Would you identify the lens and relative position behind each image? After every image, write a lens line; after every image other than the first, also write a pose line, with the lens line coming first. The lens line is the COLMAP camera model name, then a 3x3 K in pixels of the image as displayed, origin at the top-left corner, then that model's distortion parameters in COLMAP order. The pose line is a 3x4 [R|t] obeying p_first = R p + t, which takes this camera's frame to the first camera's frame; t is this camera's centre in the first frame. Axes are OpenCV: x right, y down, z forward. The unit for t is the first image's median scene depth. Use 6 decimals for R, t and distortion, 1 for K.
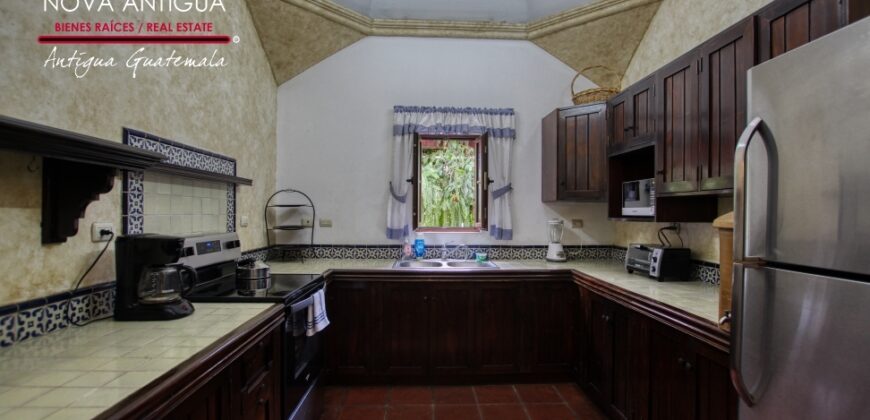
lens RADIAL K [[403.0, 0, 434.5], [0, 403.0, 212.6], [0, 0, 1]] dist [-0.031822, 0.003622]
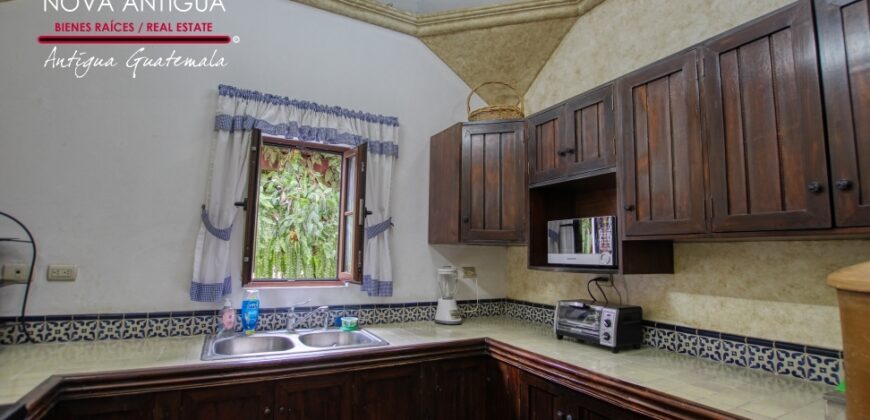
lens RADIAL K [[403.0, 0, 437.1], [0, 403.0, 212.2], [0, 0, 1]] dist [-0.031822, 0.003622]
pose [[0.896578, 0.055583, 0.439384, -0.058853], [-0.010404, 0.994463, -0.104571, -0.006589], [-0.442763, 0.089185, 0.892192, 0.319517]]
